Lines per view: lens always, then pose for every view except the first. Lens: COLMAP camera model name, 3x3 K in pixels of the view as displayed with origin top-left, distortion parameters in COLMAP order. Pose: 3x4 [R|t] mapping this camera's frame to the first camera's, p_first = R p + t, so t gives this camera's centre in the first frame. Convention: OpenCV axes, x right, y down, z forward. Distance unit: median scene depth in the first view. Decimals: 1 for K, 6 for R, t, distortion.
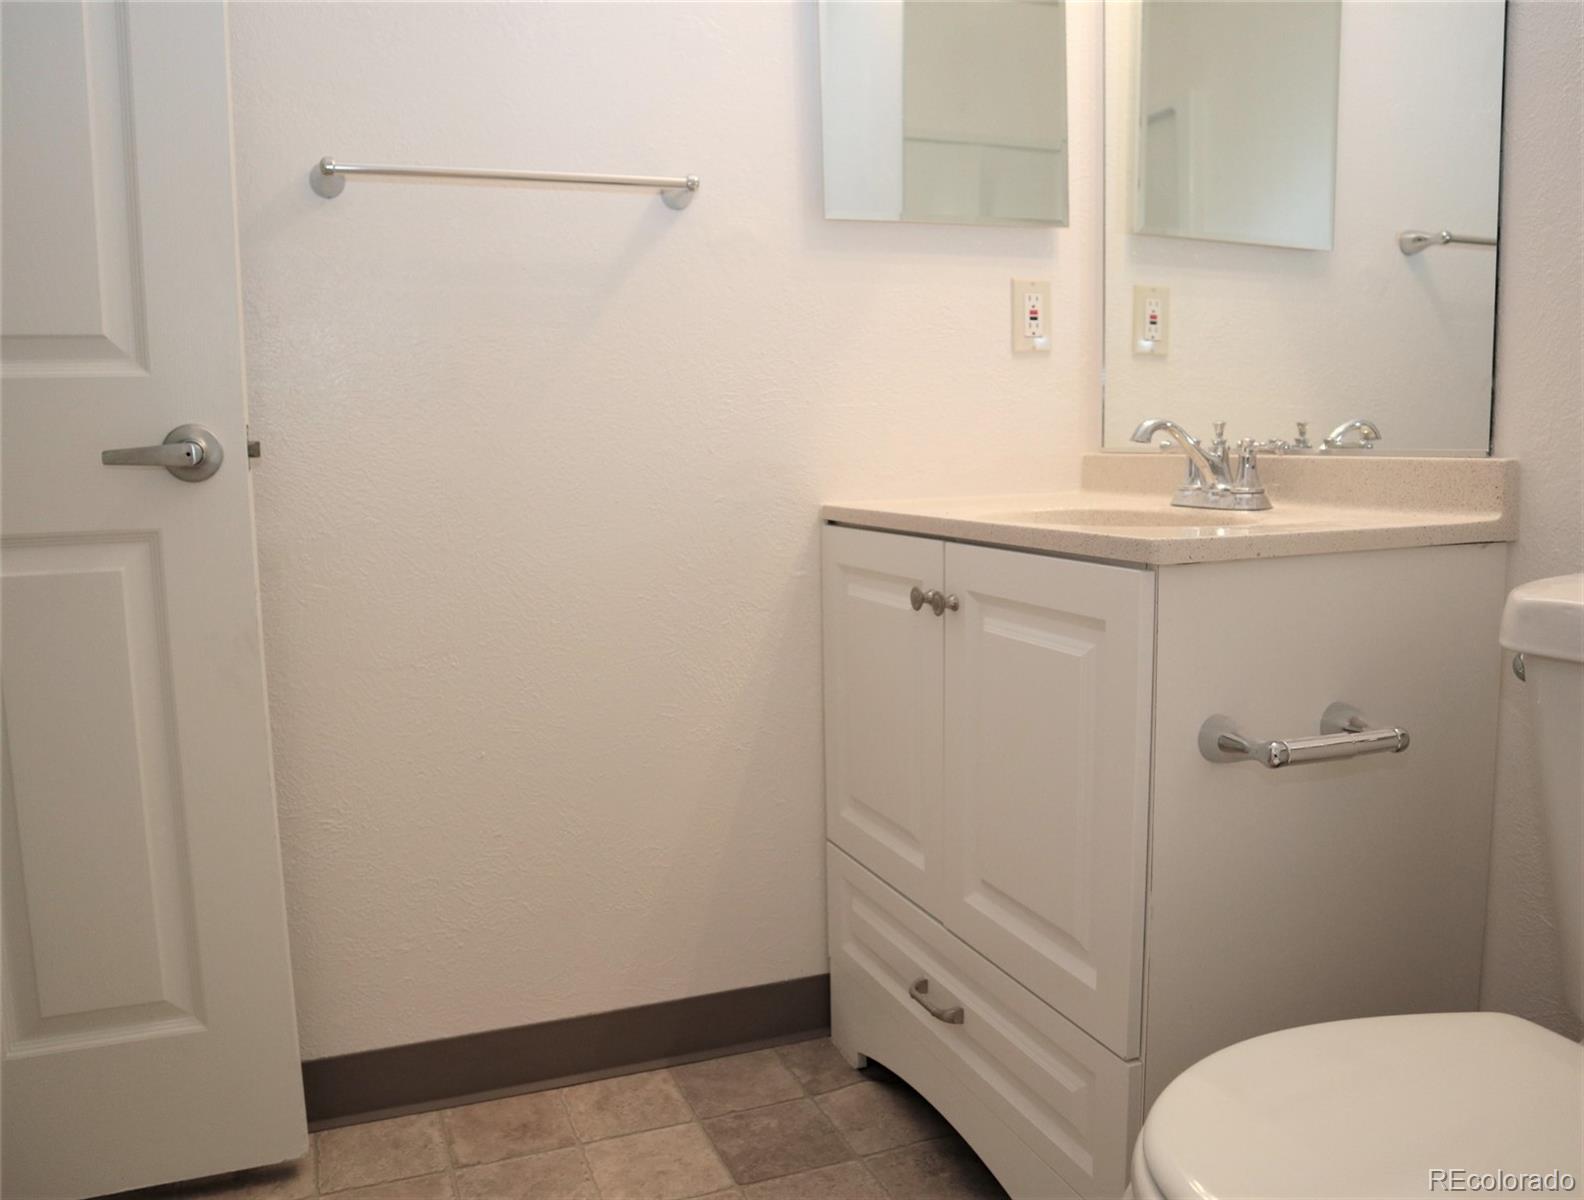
lens RADIAL K [[1237.1, 0, 792.0], [0, 1237.1, 600.0], [0, 0, 1]] dist [-0.145190, 0.103082]
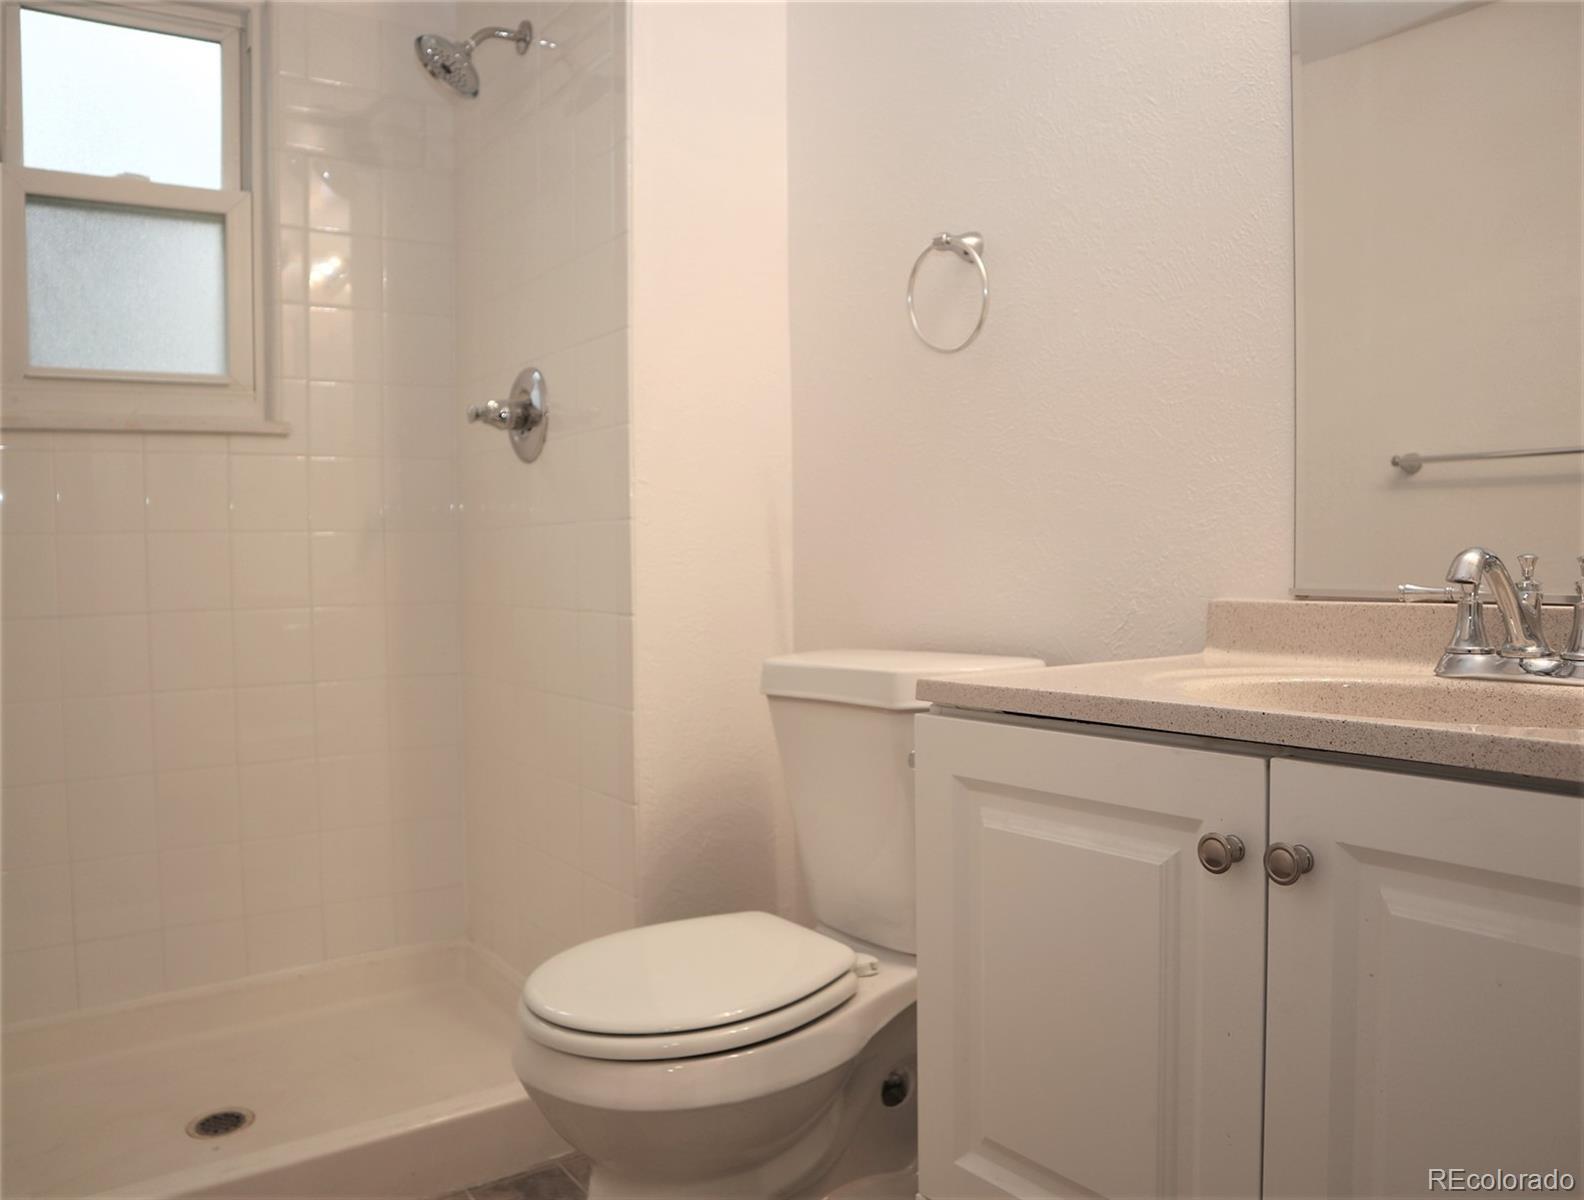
lens RADIAL K [[1237.1, 0, 792.0], [0, 1237.1, 600.0], [0, 0, 1]] dist [-0.145190, 0.103082]
pose [[0.974076, 0.001382, 0.226216, -0.227283], [0.023241, 0.994079, -0.106150, -0.064960], [-0.225023, 0.108656, 0.968276, 0.483231]]
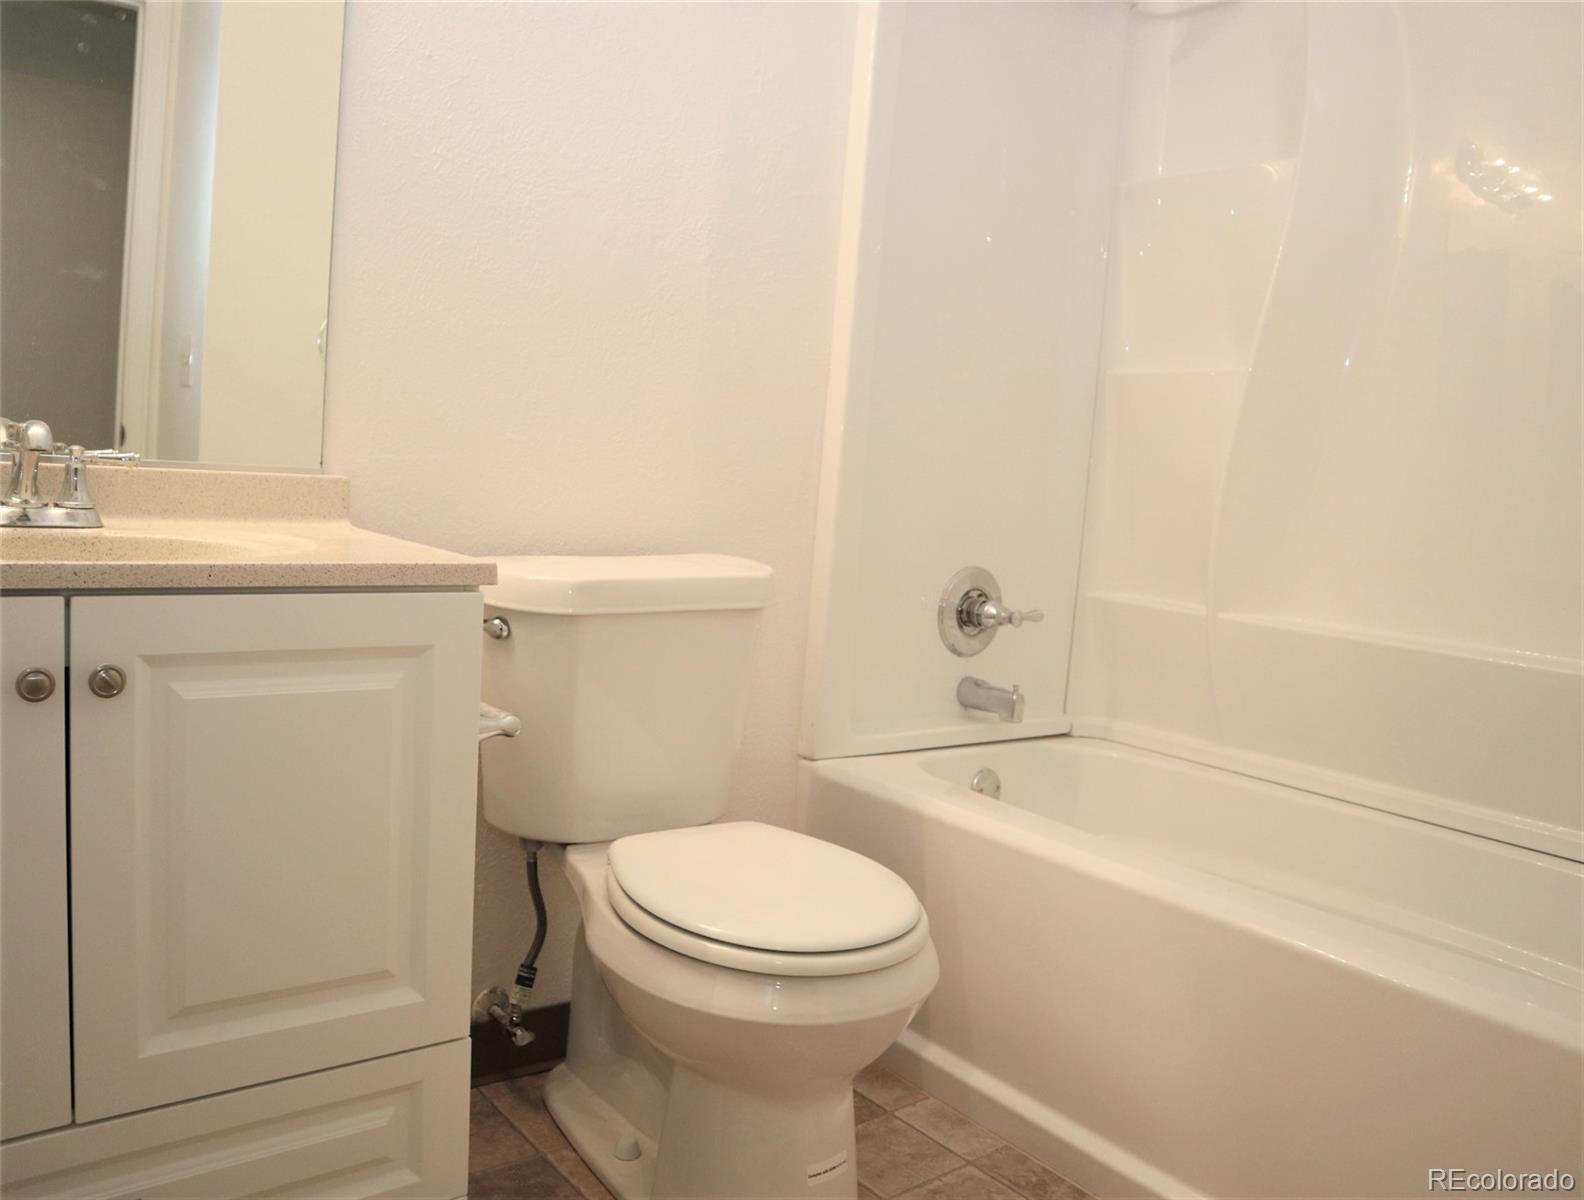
lens RADIAL K [[1237.1, 0, 792.0], [0, 1237.1, 600.0], [0, 0, 1]] dist [-0.145190, 0.103082]
pose [[-0.317105, -0.108390, 0.942176, -0.653035], [0.056828, 0.989491, 0.132960, -0.113694], [-0.946686, 0.095704, -0.307613, 0.821158]]
